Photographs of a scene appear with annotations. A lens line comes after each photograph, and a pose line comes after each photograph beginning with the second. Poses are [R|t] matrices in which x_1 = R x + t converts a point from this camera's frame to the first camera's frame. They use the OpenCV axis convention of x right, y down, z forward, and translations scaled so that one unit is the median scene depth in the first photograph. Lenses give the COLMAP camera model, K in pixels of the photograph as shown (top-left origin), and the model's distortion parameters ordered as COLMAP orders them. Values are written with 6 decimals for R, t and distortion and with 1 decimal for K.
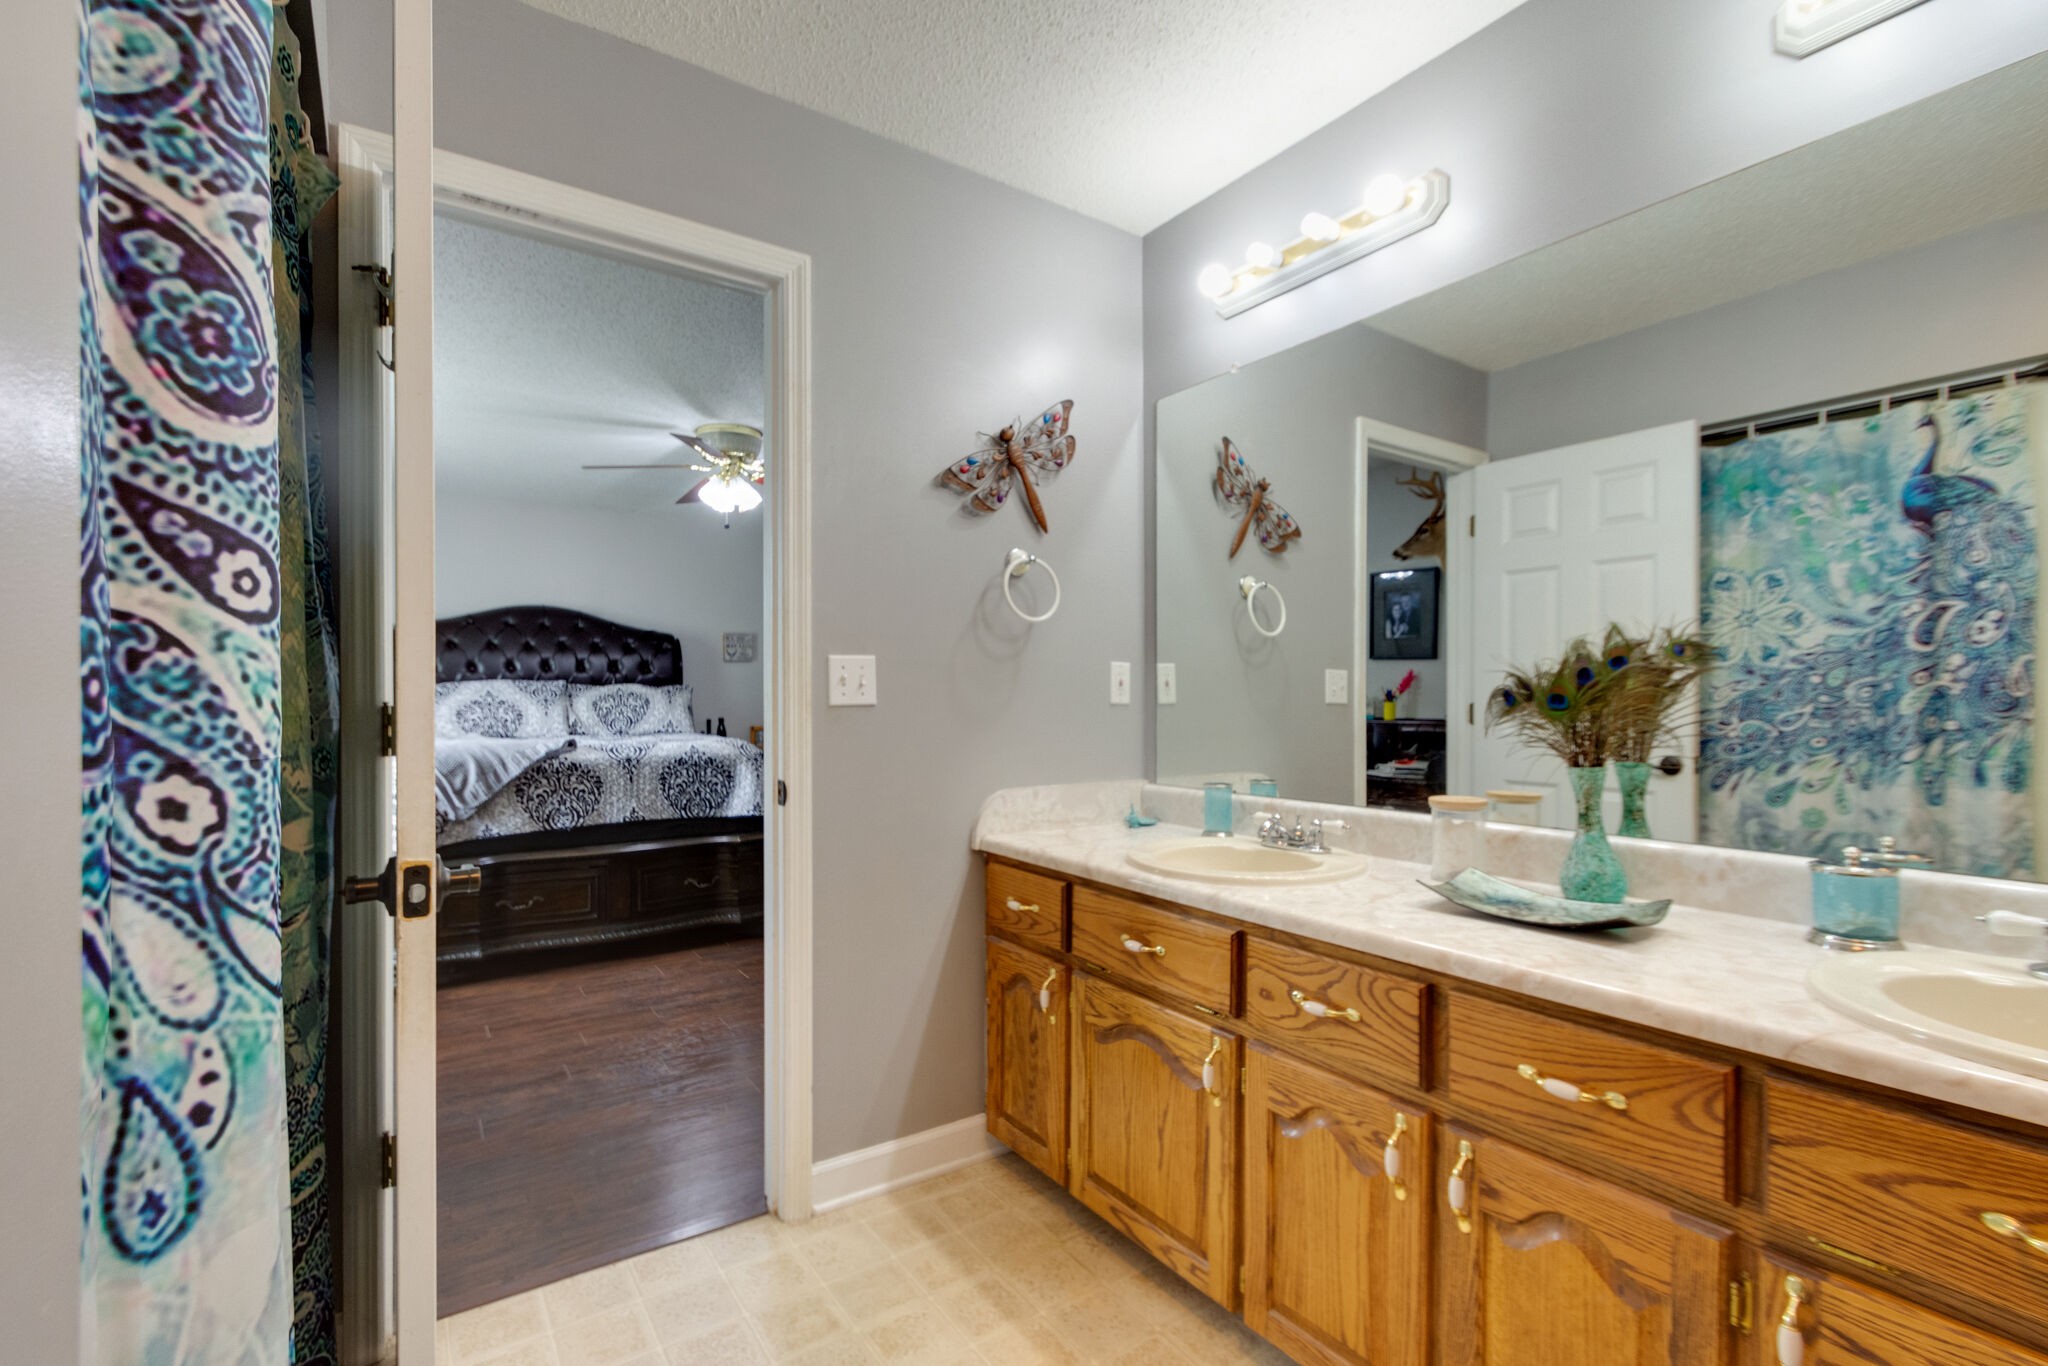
lens RADIAL K [[983.6, 0, 1020.5], [0, 983.6, 707.9], [0, 0, 1]] dist [-0.000543, -0.000146]
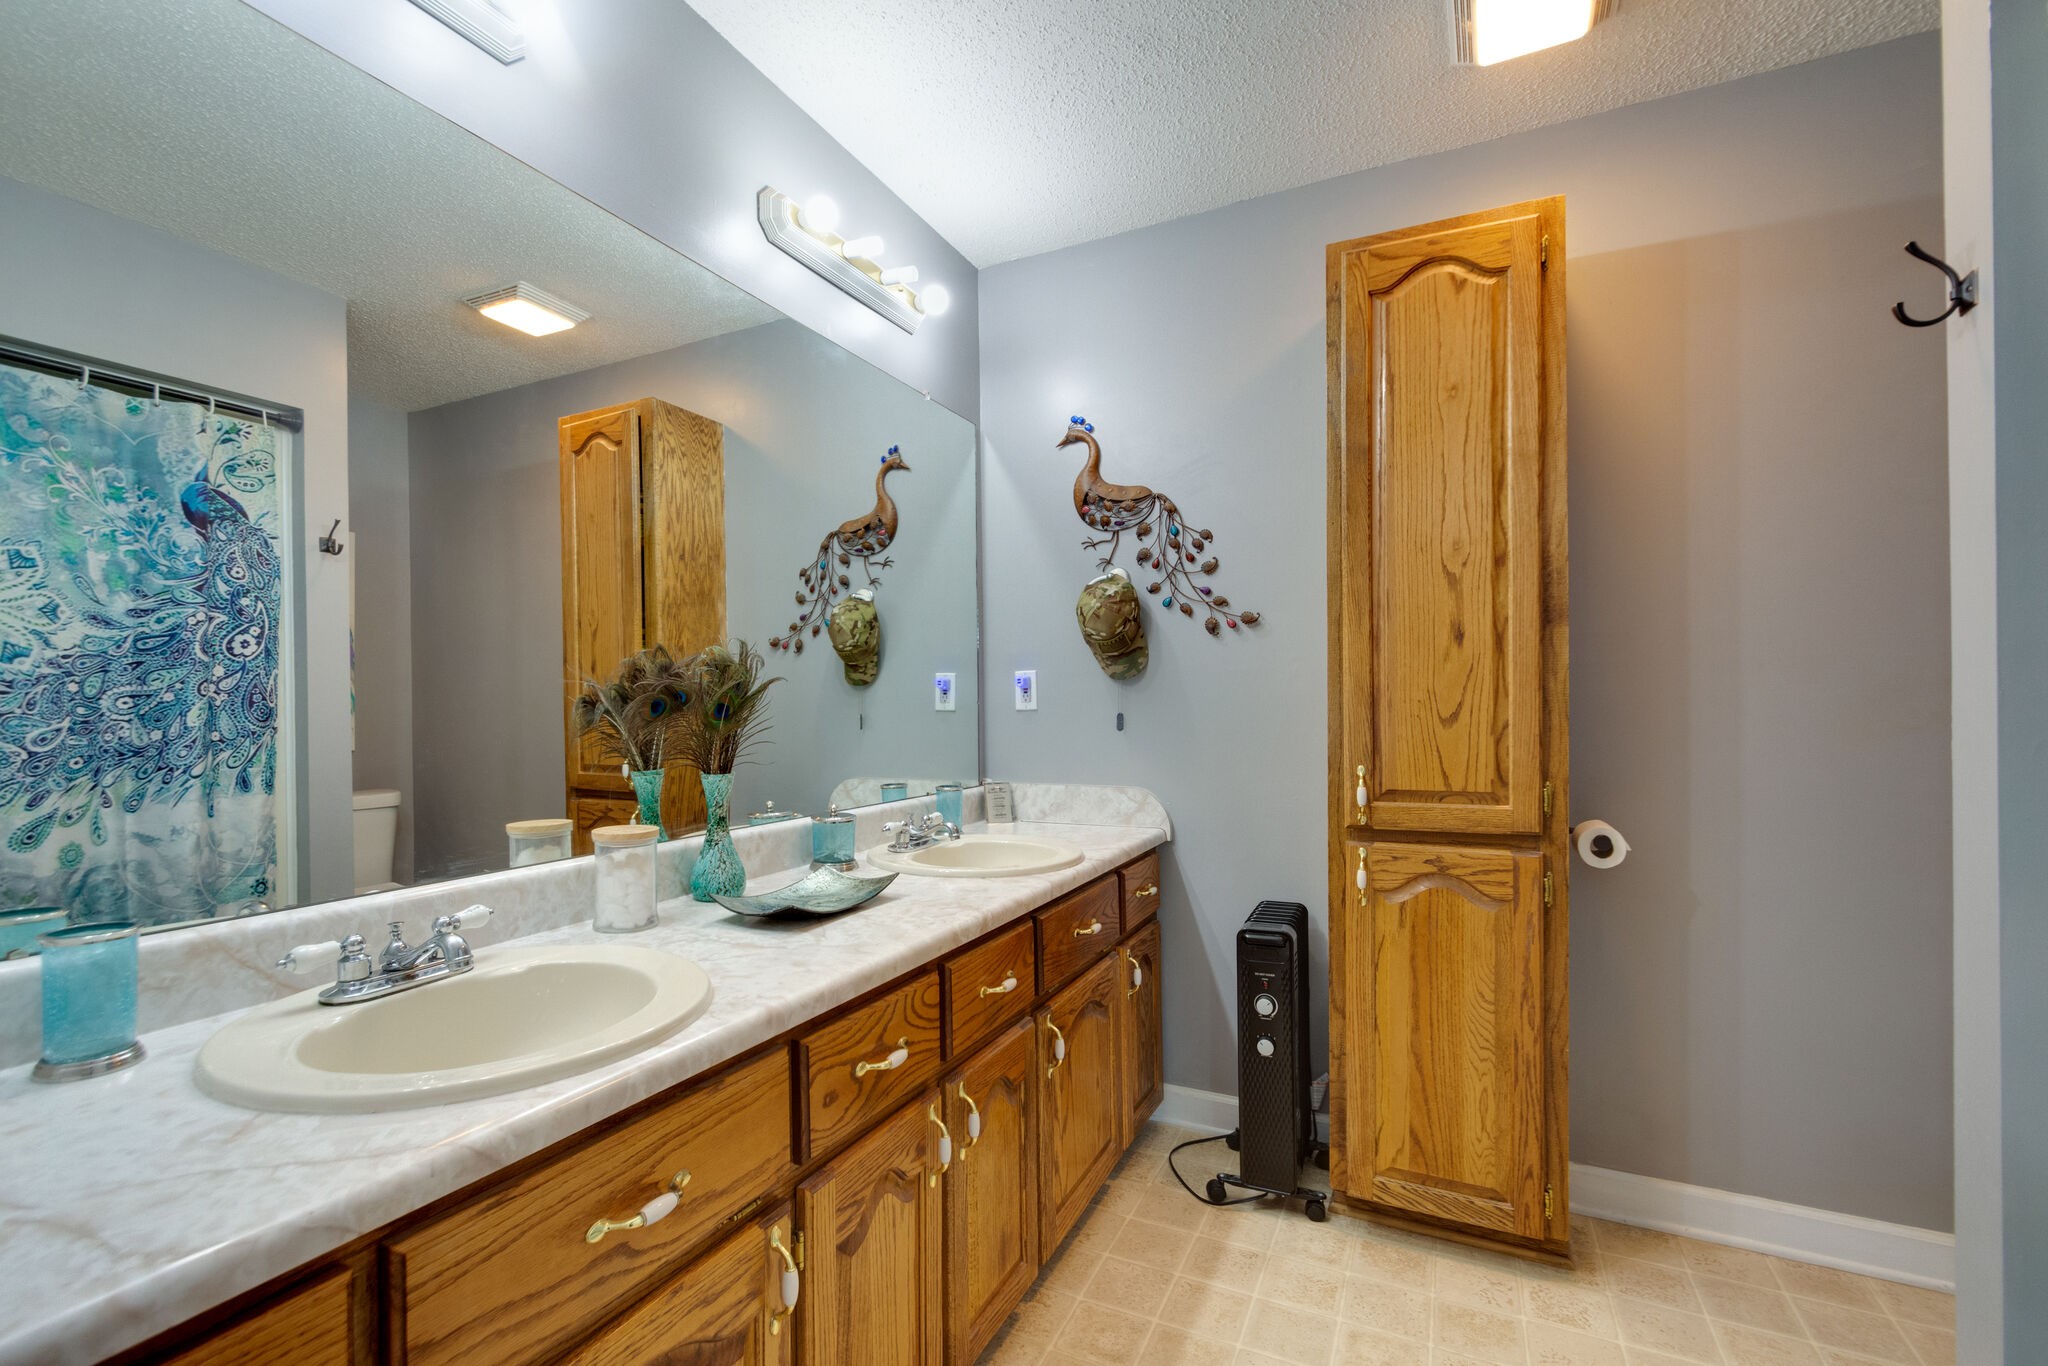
lens RADIAL K [[891.0, 0, 1024.1], [0, 891.0, 699.4], [0, 0, 1]] dist [-0.000144, -0.000119]
pose [[-0.501714, 0.003682, 0.865026, -0.246876], [0.012633, 0.999915, 0.003071, -0.011485], [-0.864941, 0.012469, -0.501718, 0.699838]]
